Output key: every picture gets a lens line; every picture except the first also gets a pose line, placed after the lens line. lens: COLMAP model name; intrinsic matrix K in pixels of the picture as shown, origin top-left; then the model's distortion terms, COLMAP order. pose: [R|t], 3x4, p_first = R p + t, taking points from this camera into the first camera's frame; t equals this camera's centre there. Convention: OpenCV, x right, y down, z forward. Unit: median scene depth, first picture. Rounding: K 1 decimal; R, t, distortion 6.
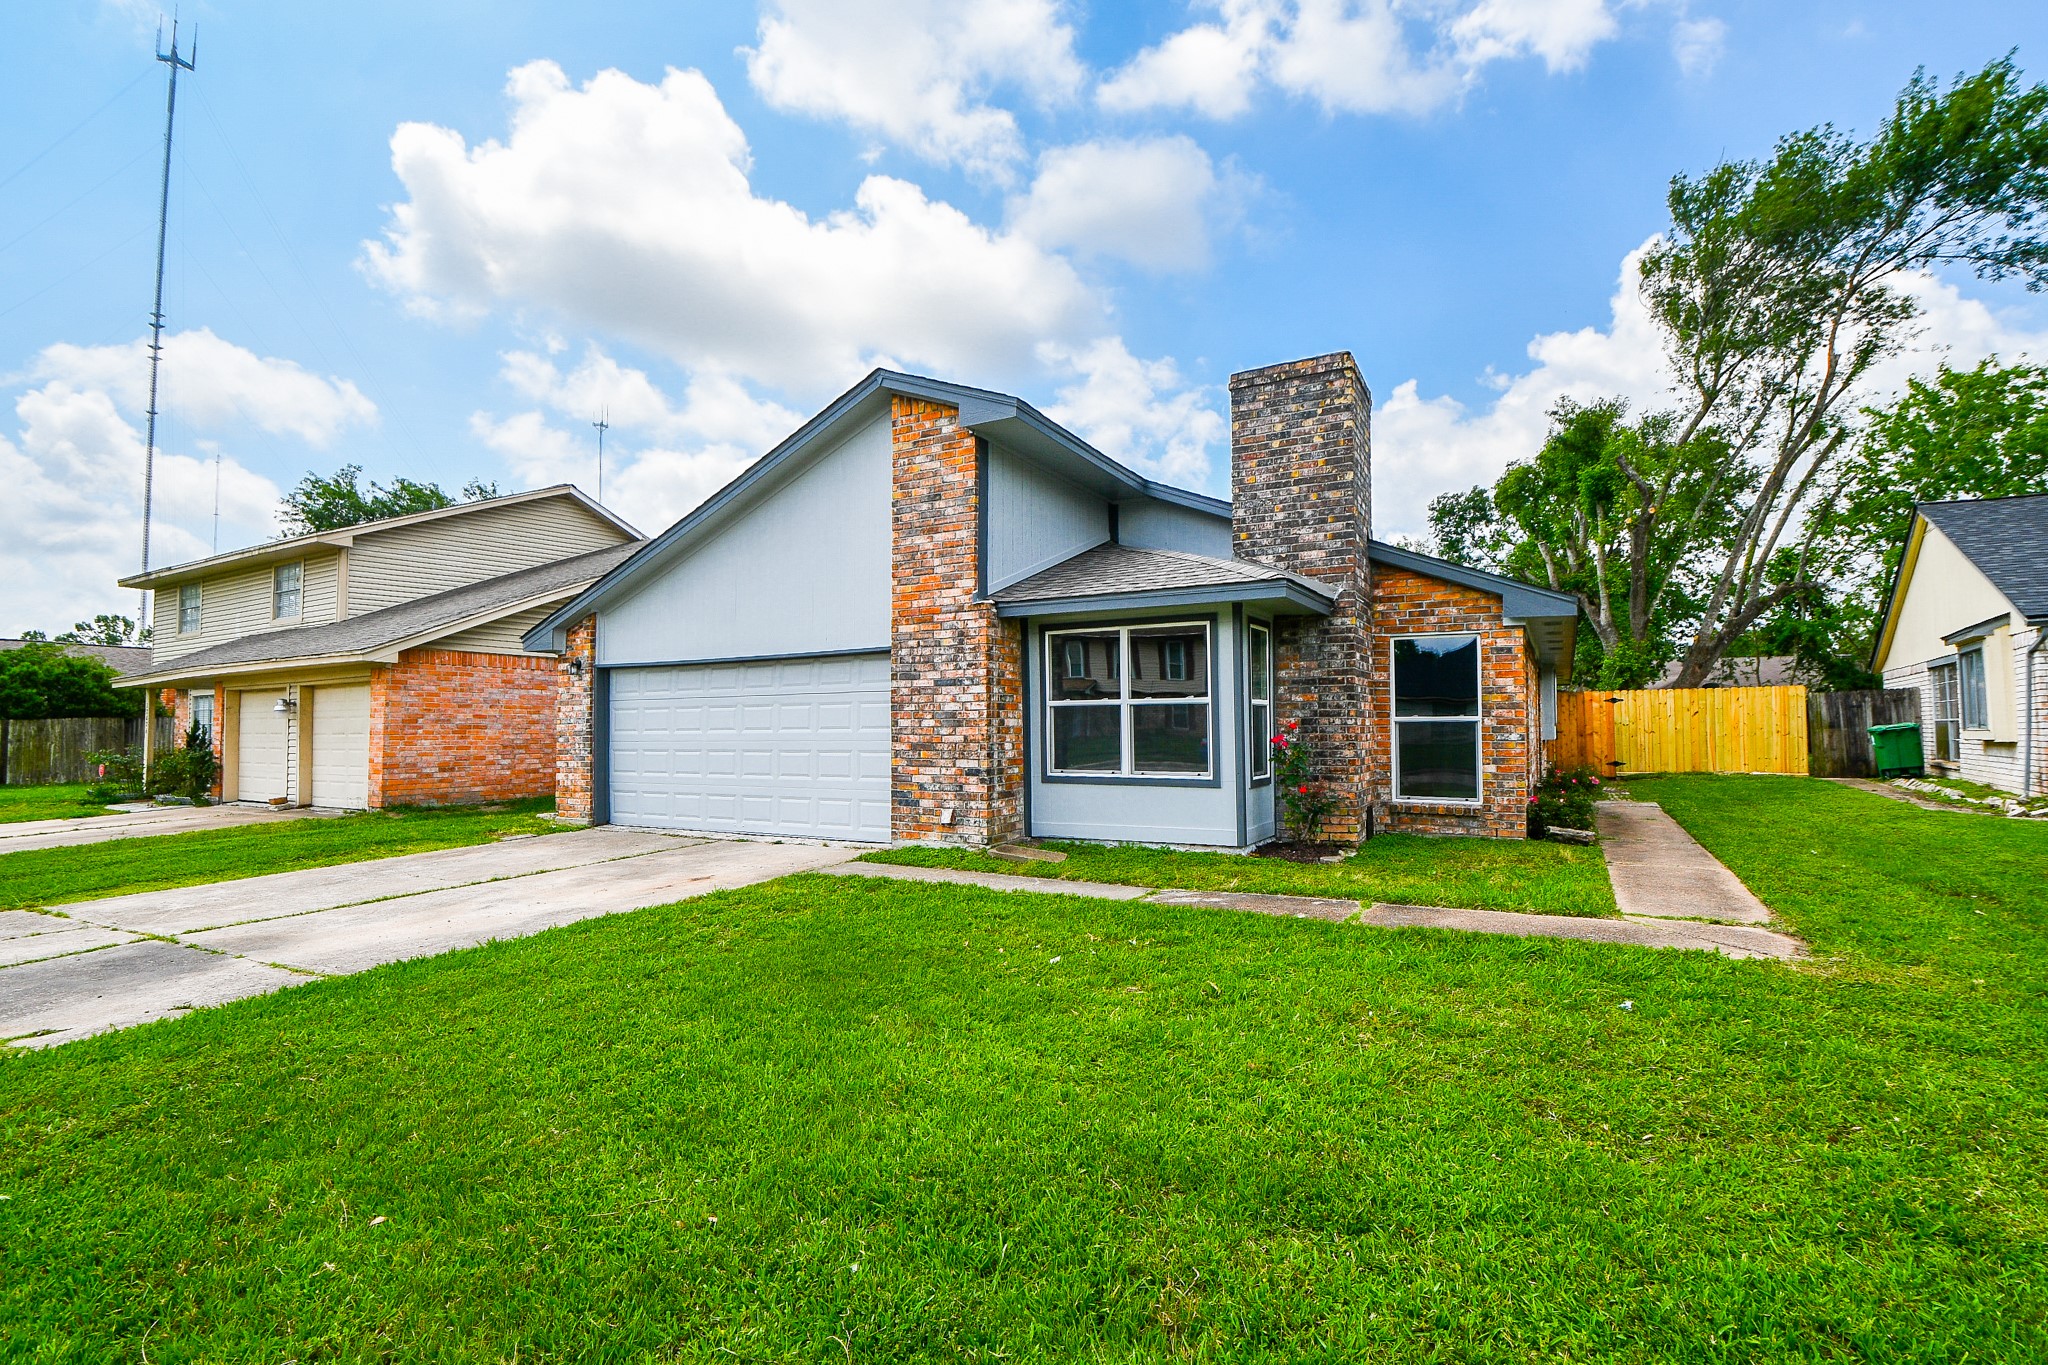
lens RADIAL K [[897.4, 0, 1031.9], [0, 897.4, 694.4], [0, 0, 1]] dist [0.010759, -0.023291]
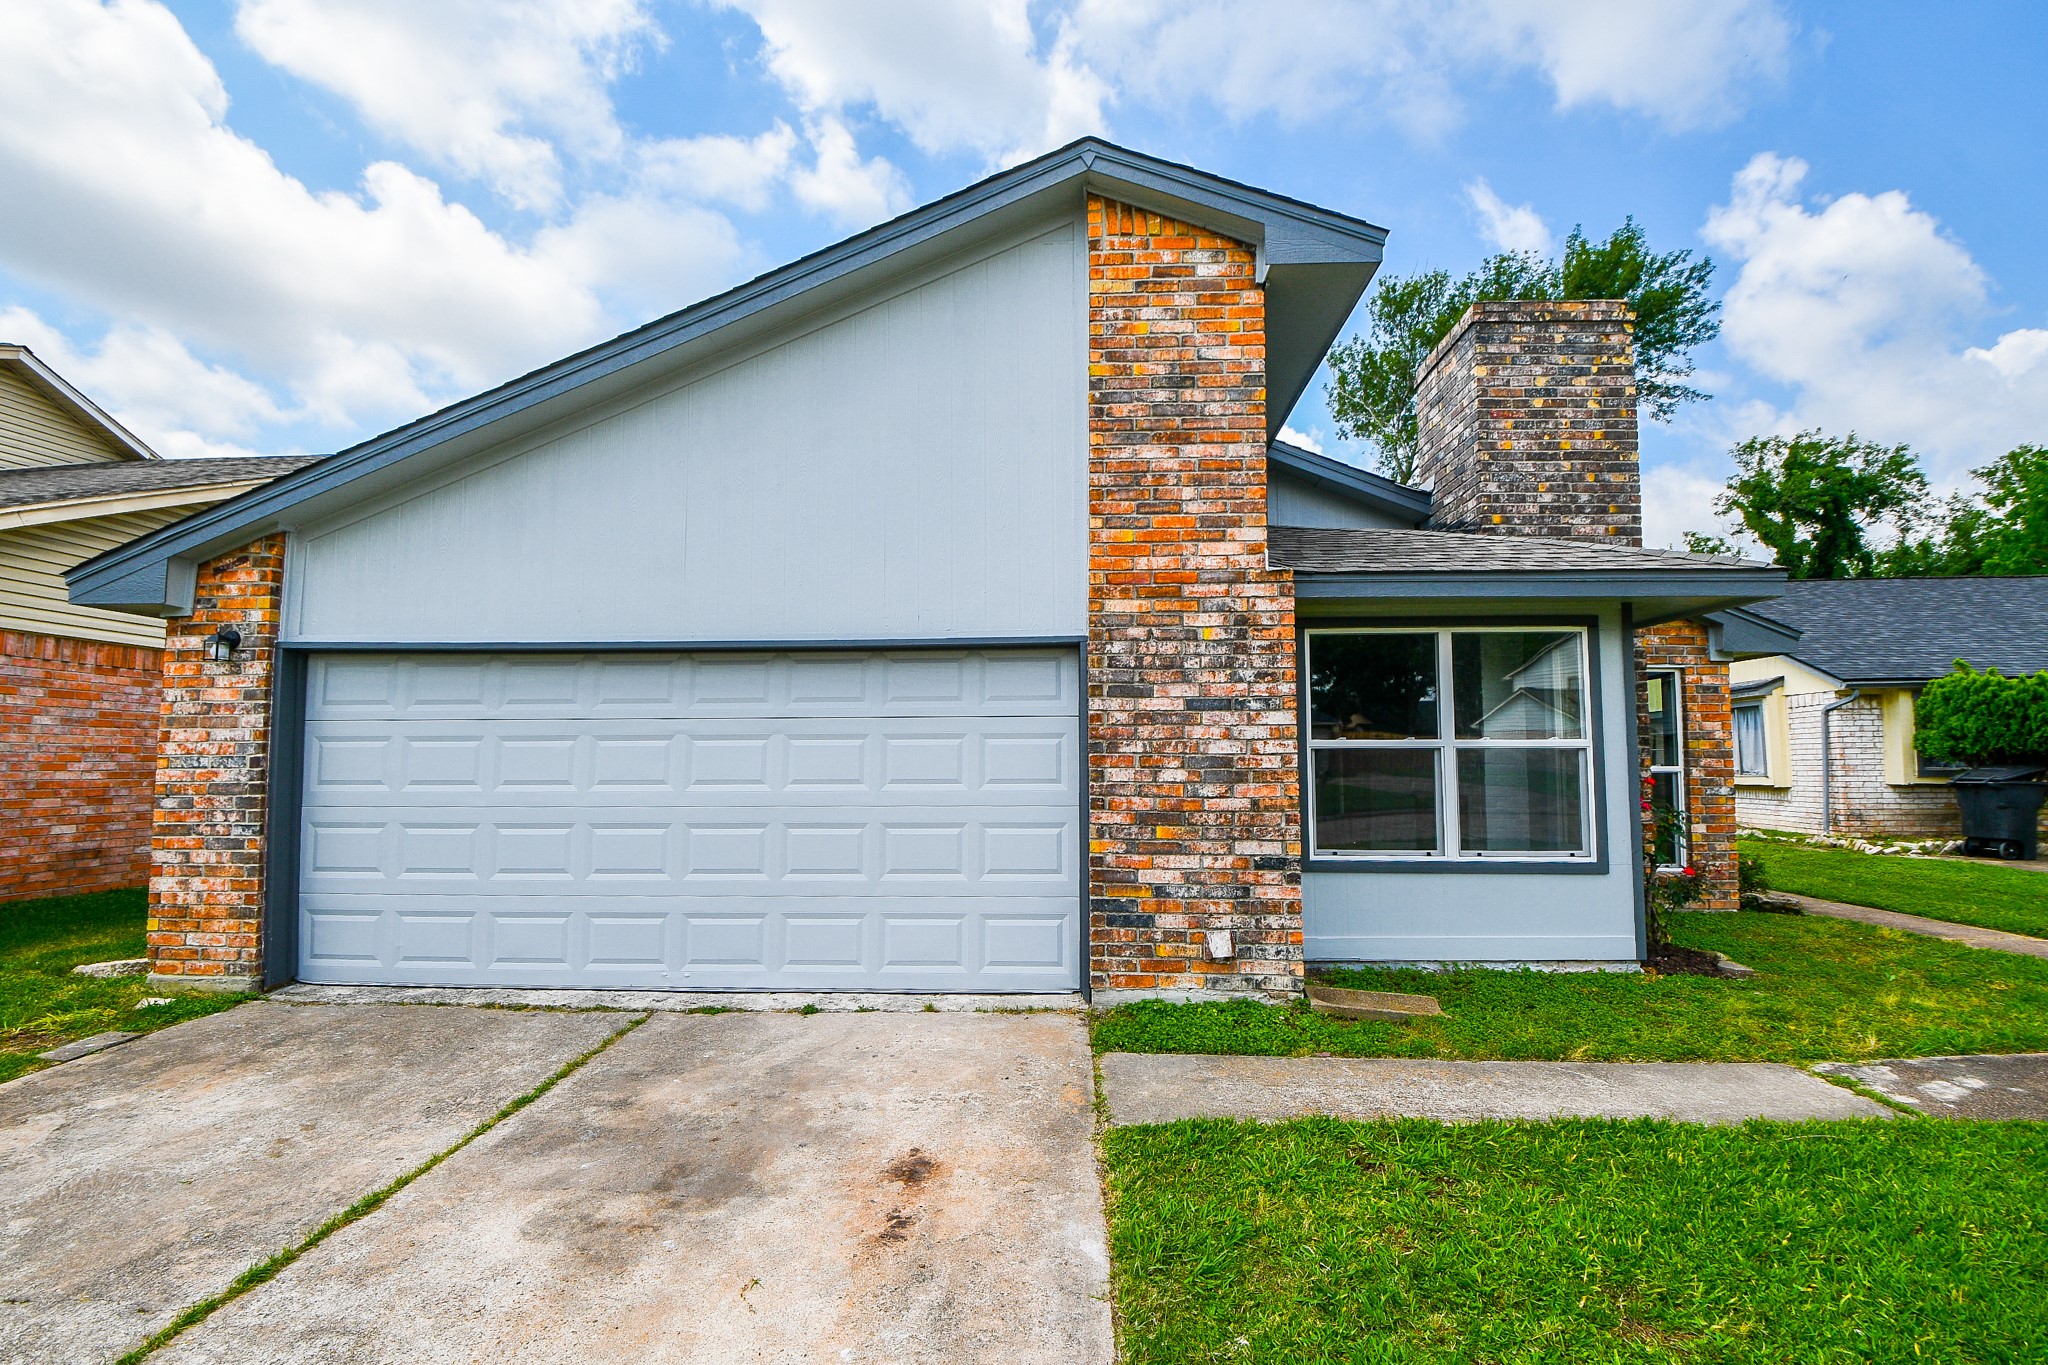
lens RADIAL K [[897.4, 0, 1031.9], [0, 897.4, 694.4], [0, 0, 1]] dist [0.010759, -0.023291]
pose [[0.896208, 0.039357, 0.441884, -0.440004], [-0.022158, 0.998785, -0.044018, 0.007804], [-0.443080, 0.029658, 0.895992, 0.532357]]
